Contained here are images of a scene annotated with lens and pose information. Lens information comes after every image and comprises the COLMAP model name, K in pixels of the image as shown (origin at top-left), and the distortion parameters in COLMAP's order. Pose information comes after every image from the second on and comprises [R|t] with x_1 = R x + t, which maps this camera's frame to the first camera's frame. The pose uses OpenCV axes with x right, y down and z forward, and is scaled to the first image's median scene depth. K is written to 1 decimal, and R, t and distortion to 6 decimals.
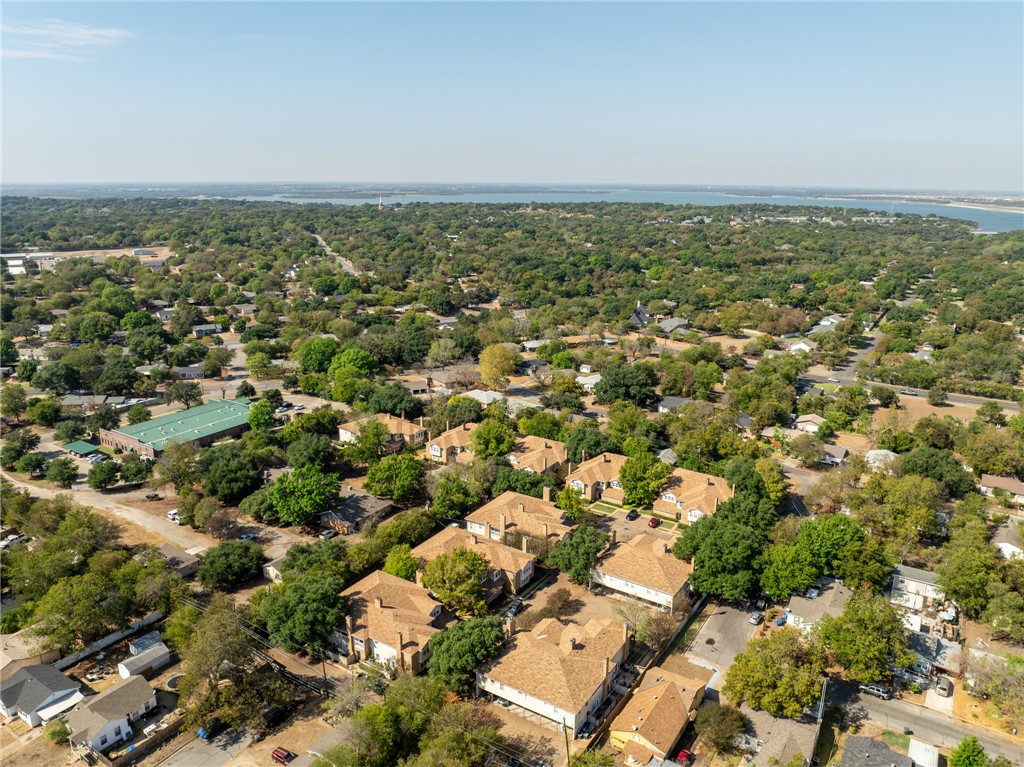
lens RADIAL K [[729.6, 0, 511.3], [0, 729.6, 382.2], [0, 0, 1]] dist [-0.039570, 0.005292]
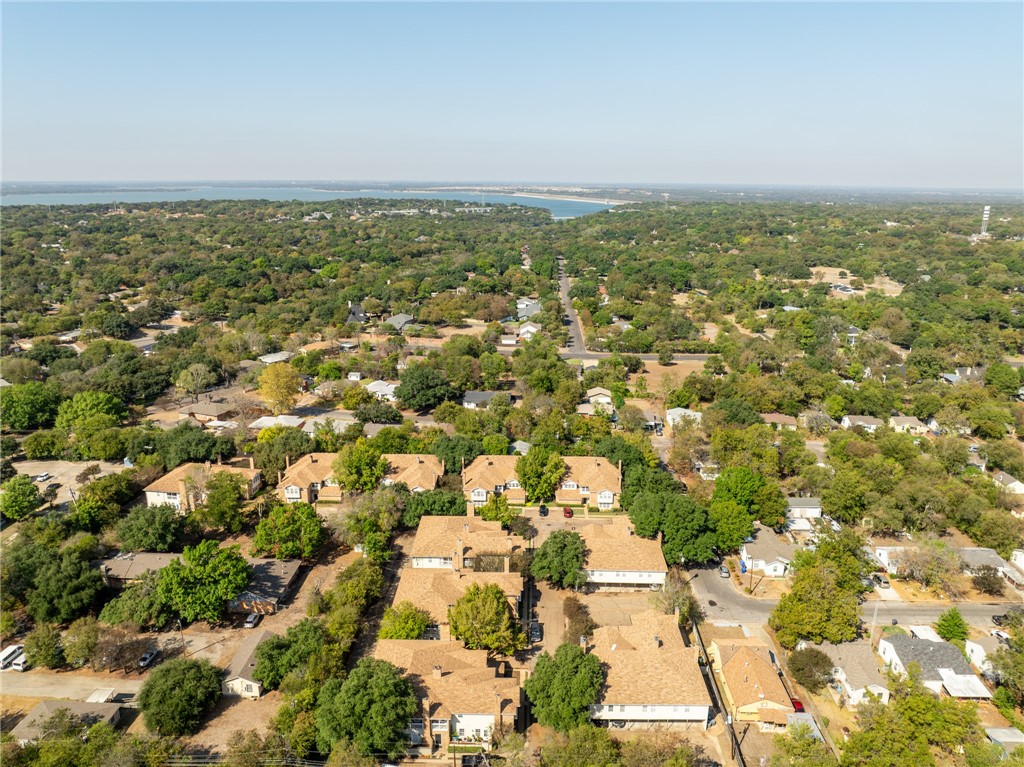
lens RADIAL K [[729.6, 0, 513.8], [0, 729.6, 383.4], [0, 0, 1]] dist [-0.039570, 0.005292]
pose [[0.851361, -0.142774, 0.504777, -0.305936], [0.138838, 0.989263, 0.045644, -0.036969], [-0.505874, 0.031223, 0.862042, 0.130268]]
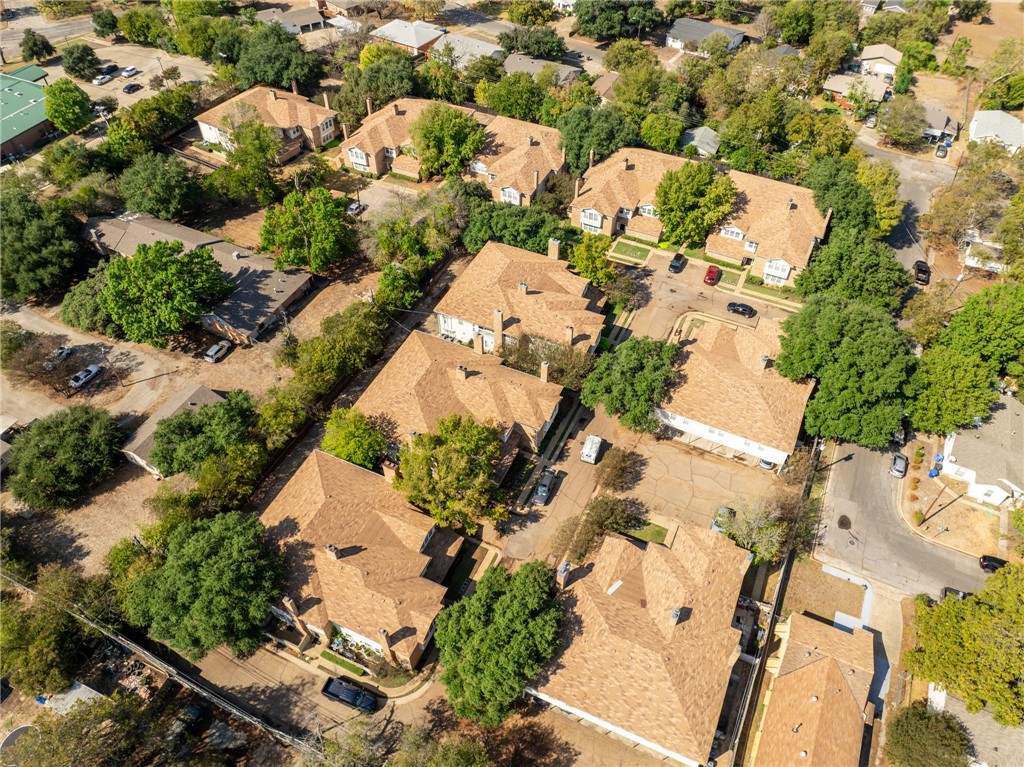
lens RADIAL K [[729.6, 0, 514.9], [0, 729.6, 378.1], [0, 0, 1]] dist [-0.039570, 0.005292]
pose [[0.990379, -0.101883, 0.093648, -0.048413], [0.037389, 0.848563, 0.527772, -0.075901], [-0.133237, -0.519192, 0.844208, 0.348648]]
